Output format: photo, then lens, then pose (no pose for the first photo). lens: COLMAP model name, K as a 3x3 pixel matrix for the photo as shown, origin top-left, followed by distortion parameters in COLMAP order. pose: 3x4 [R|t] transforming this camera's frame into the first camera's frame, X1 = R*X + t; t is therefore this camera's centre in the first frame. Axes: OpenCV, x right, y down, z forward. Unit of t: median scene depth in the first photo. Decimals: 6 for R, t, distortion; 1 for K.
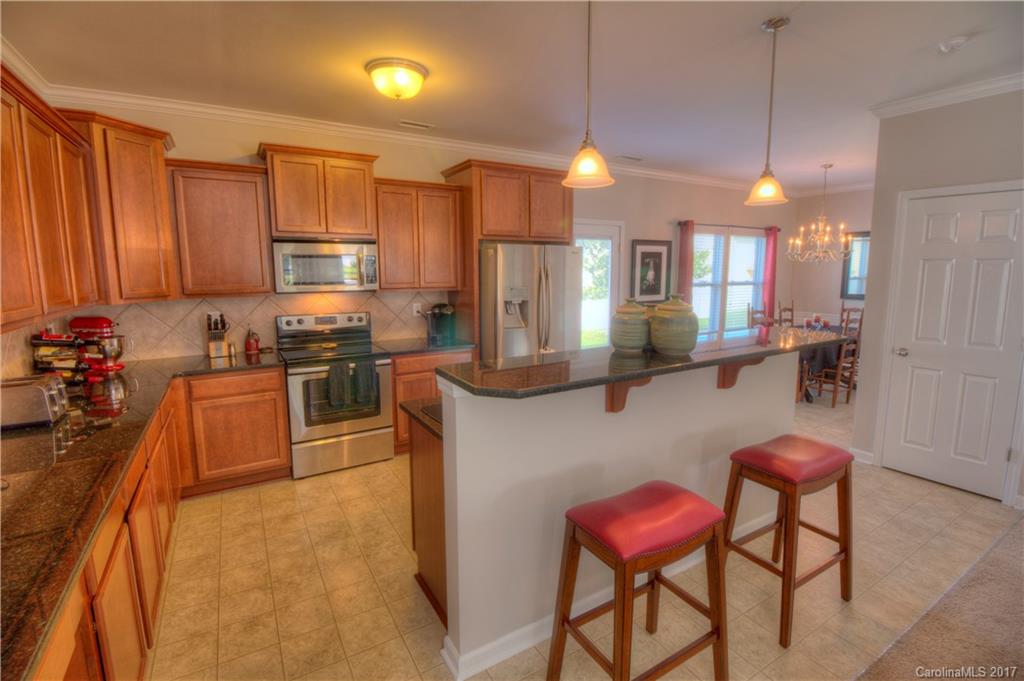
lens RADIAL K [[474.3, 0, 517.7], [0, 474.3, 332.4], [0, 0, 1]] dist [-0.000874, -0.013146]
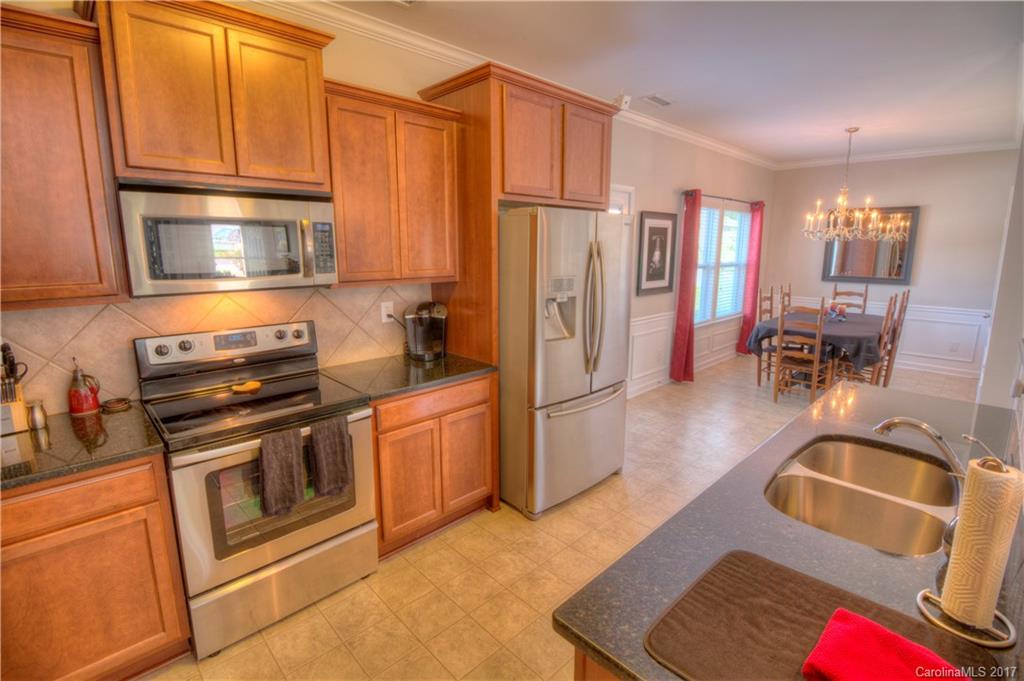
lens RADIAL K [[474.3, 0, 517.7], [0, 474.3, 332.4], [0, 0, 1]] dist [-0.000874, -0.013146]
pose [[0.974562, -0.035113, 0.221349, -0.207054], [0.025232, 0.998561, 0.047312, -0.052736], [-0.222692, -0.040524, 0.974046, 0.390972]]
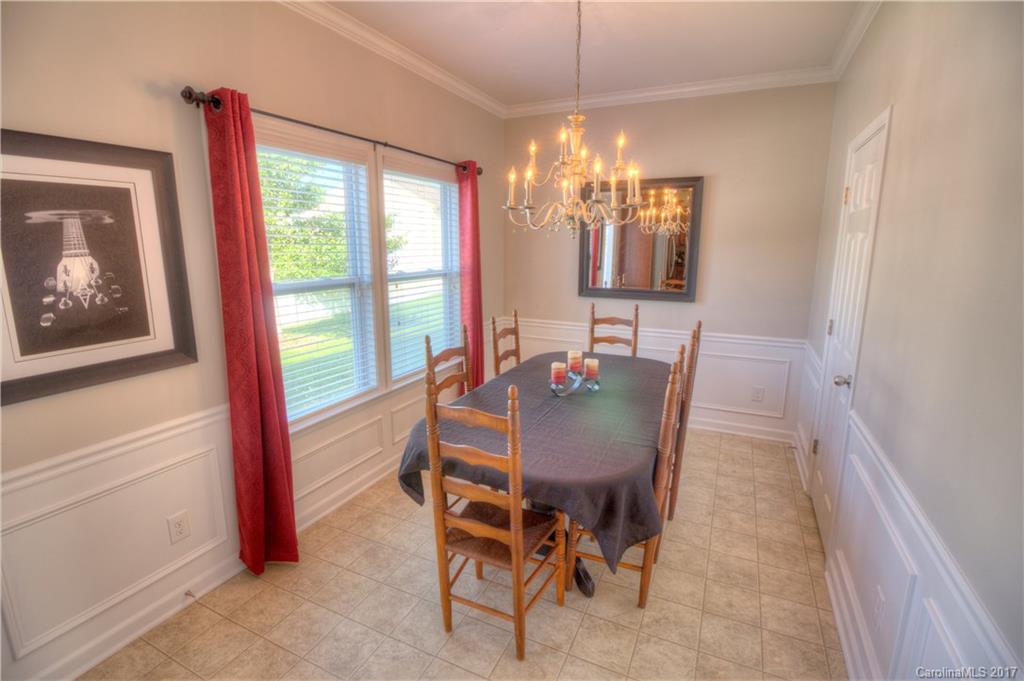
lens RADIAL K [[474.3, 0, 517.7], [0, 474.3, 332.4], [0, 0, 1]] dist [-0.000874, -0.013146]
pose [[0.833078, -0.099048, 0.544215, 0.517960], [0.070383, 0.994822, 0.073317, -0.135044], [-0.548659, -0.022776, 0.835736, 0.973094]]
